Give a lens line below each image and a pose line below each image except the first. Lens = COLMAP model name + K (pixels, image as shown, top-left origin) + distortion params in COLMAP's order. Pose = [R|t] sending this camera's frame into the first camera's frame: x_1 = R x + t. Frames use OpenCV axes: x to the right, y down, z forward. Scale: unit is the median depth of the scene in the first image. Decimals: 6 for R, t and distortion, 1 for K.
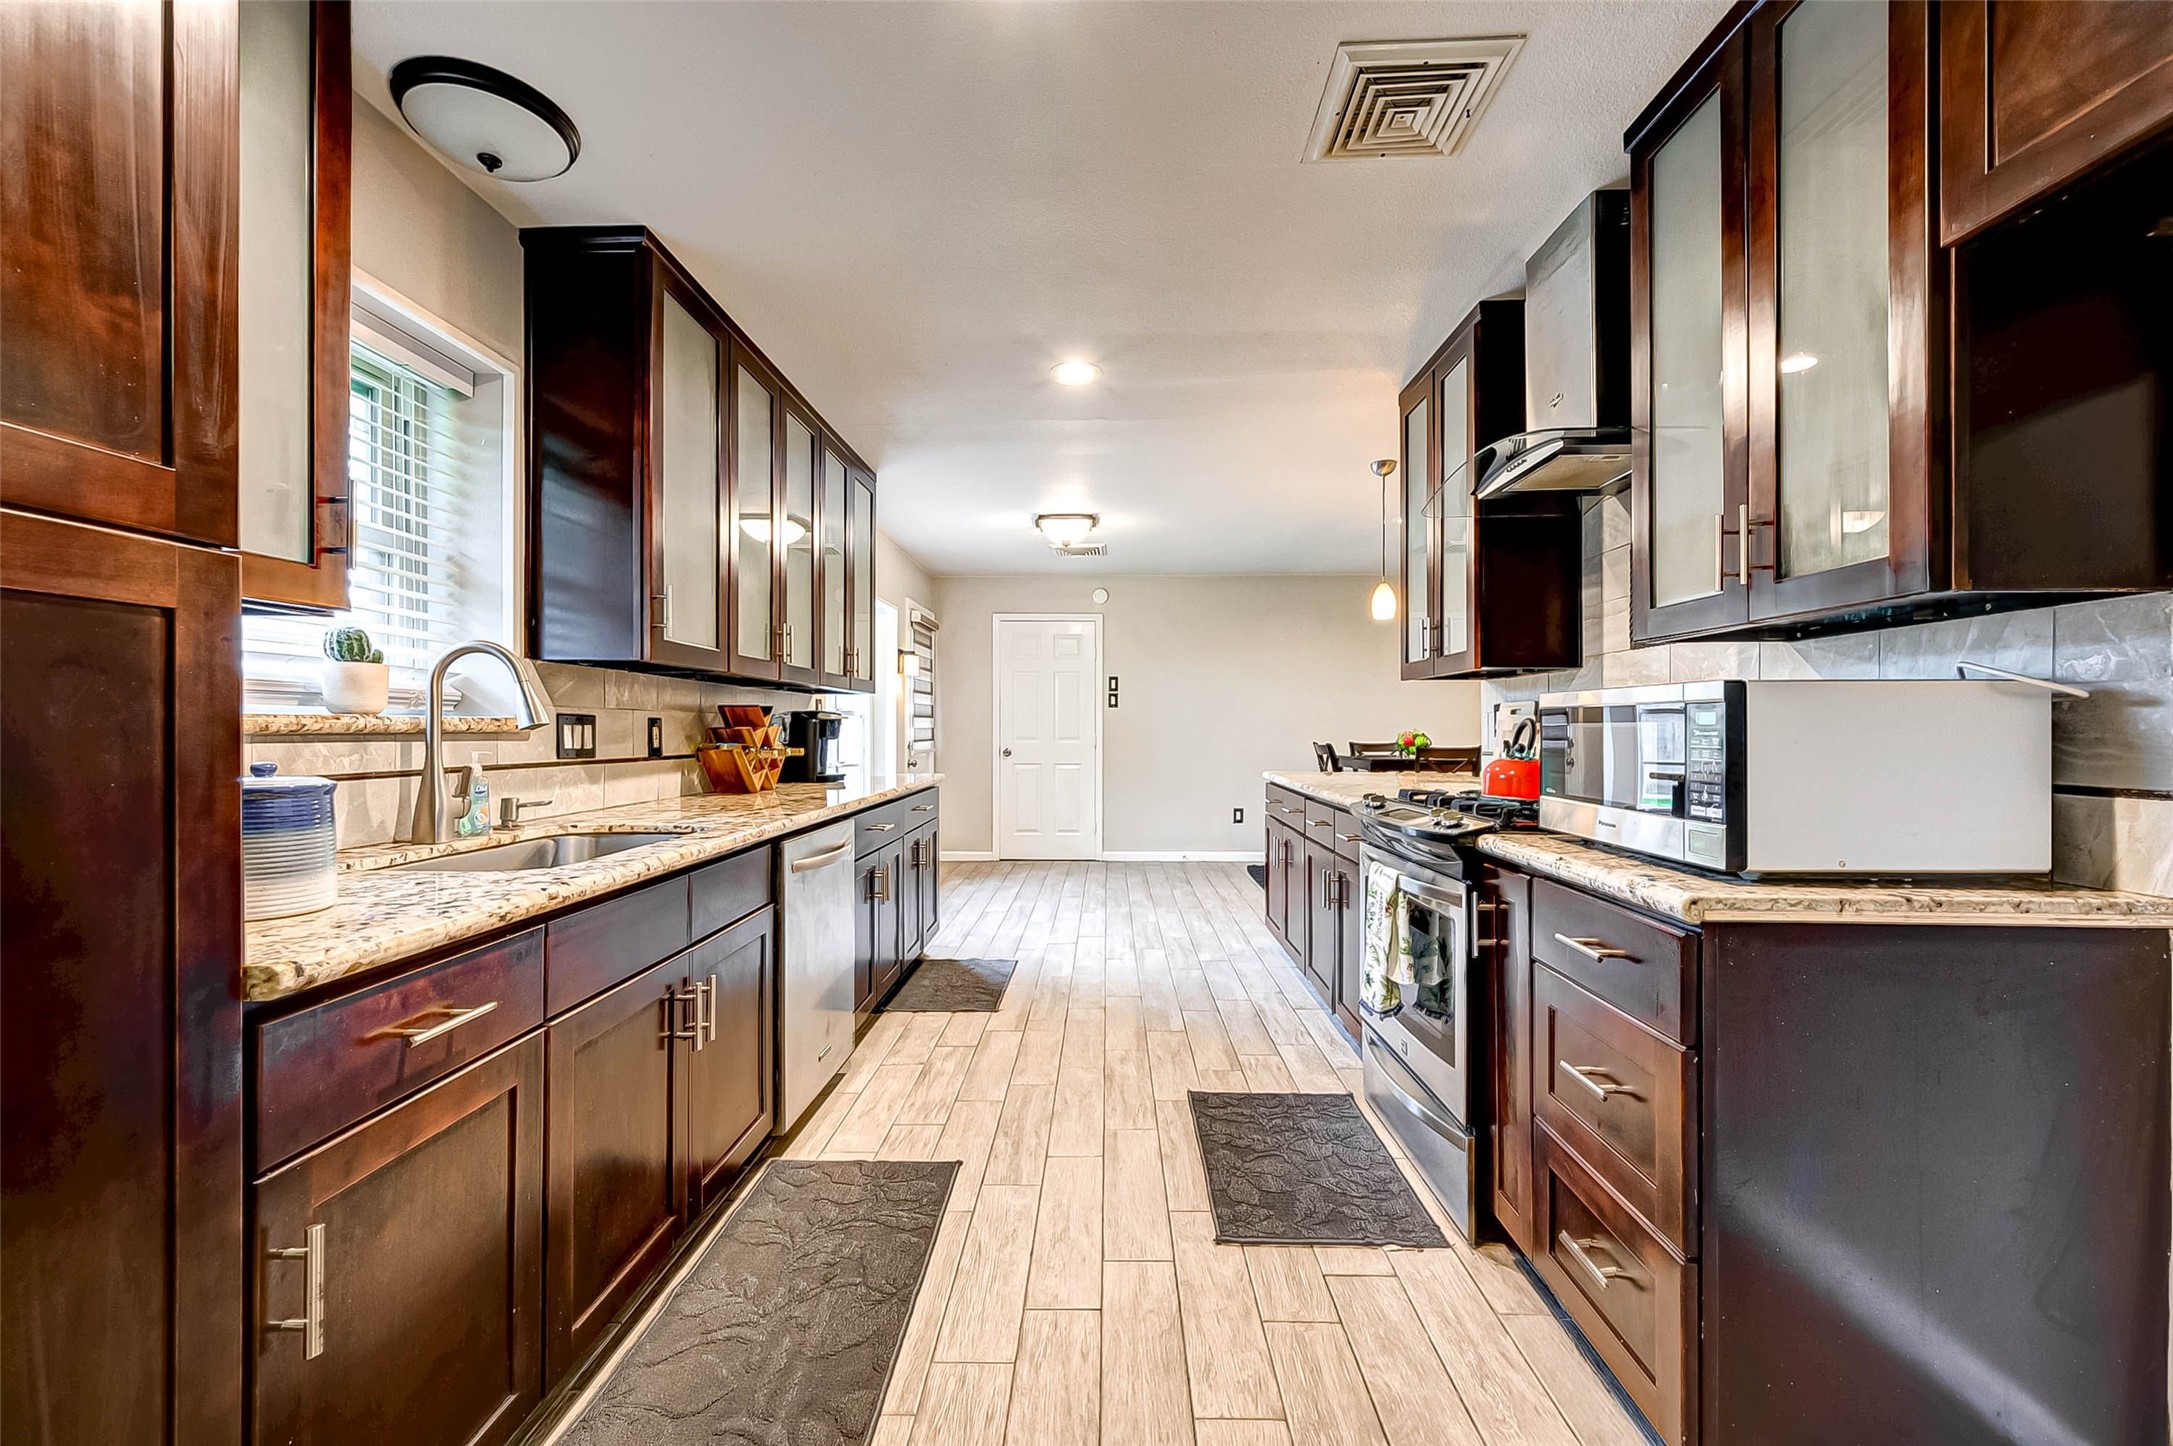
lens RADIAL K [[872.6, 0, 1072.3], [0, 872.6, 727.0], [0, 0, 1]] dist [-0.000252, -0.000065]
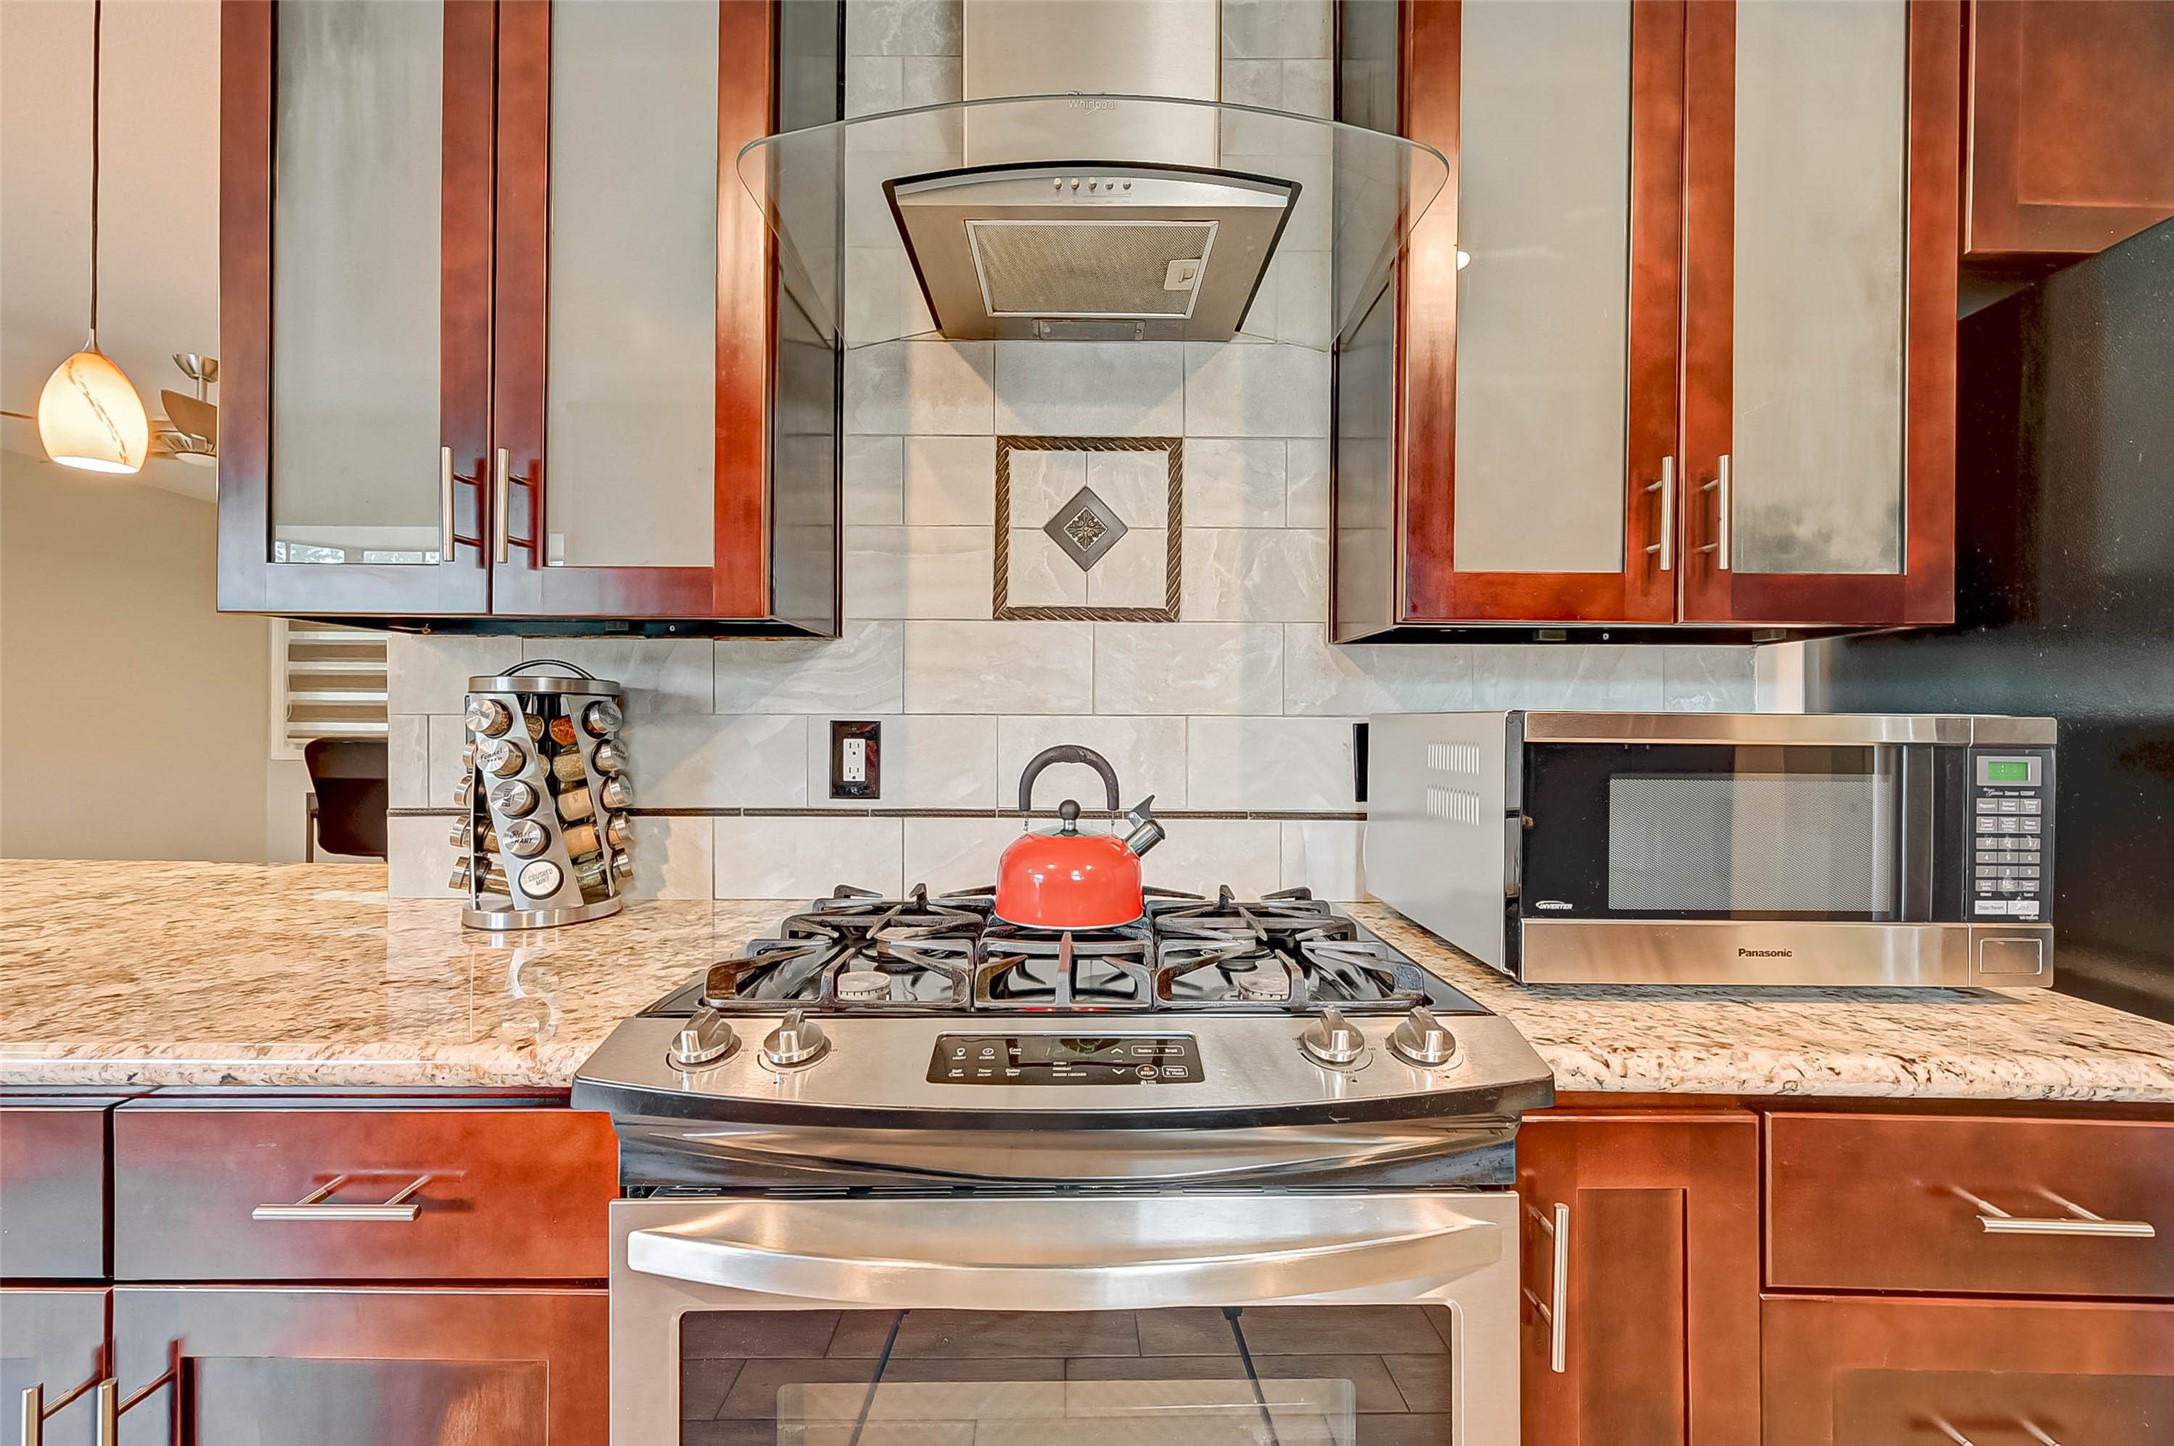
lens RADIAL K [[873.0, 0, 1072.8], [0, 873.0, 727.0], [0, 0, 1]] dist [-0.000252, -0.000065]
pose [[-0.049121, -0.005197, 0.998779, 0.097847], [-0.010127, 0.999938, 0.004705, -0.035873], [-0.998742, -0.009884, -0.049170, 1.730365]]
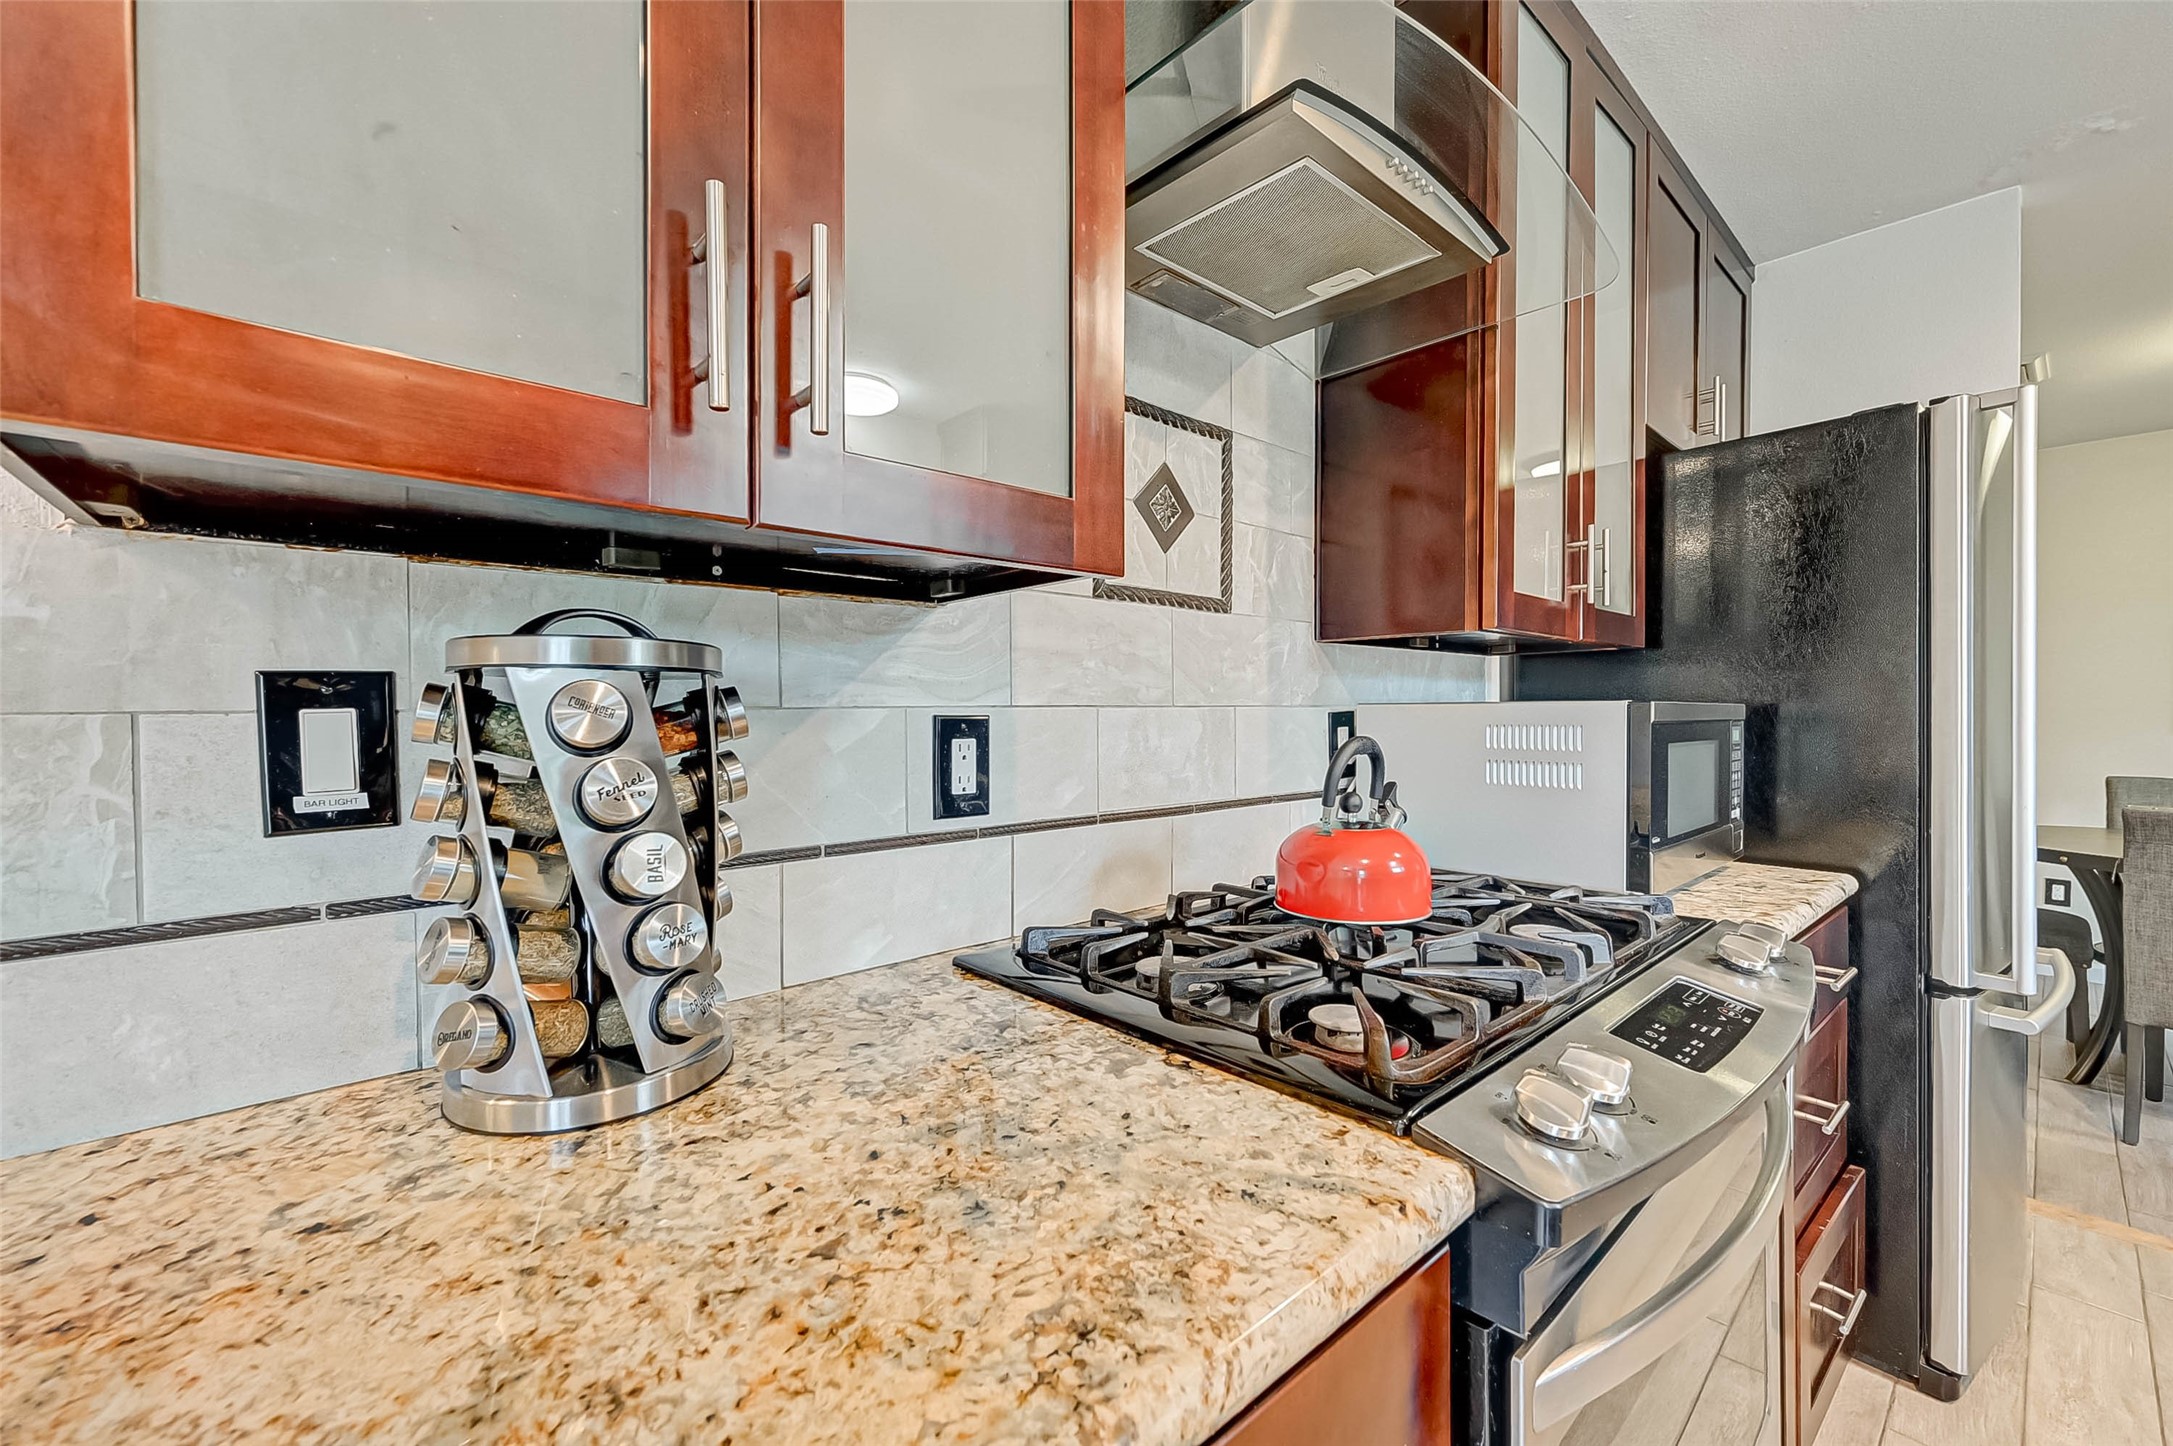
lens RADIAL K [[863.6, 0, 1086.5], [0, 863.6, 723.0], [0, 0, 1]] dist [-0.000649, -0.000028]
pose [[-0.696093, -0.002631, 0.717947, 0.506172], [0.003535, 0.999969, 0.007092, -0.033863], [-0.717943, 0.007475, -0.696062, 2.406504]]
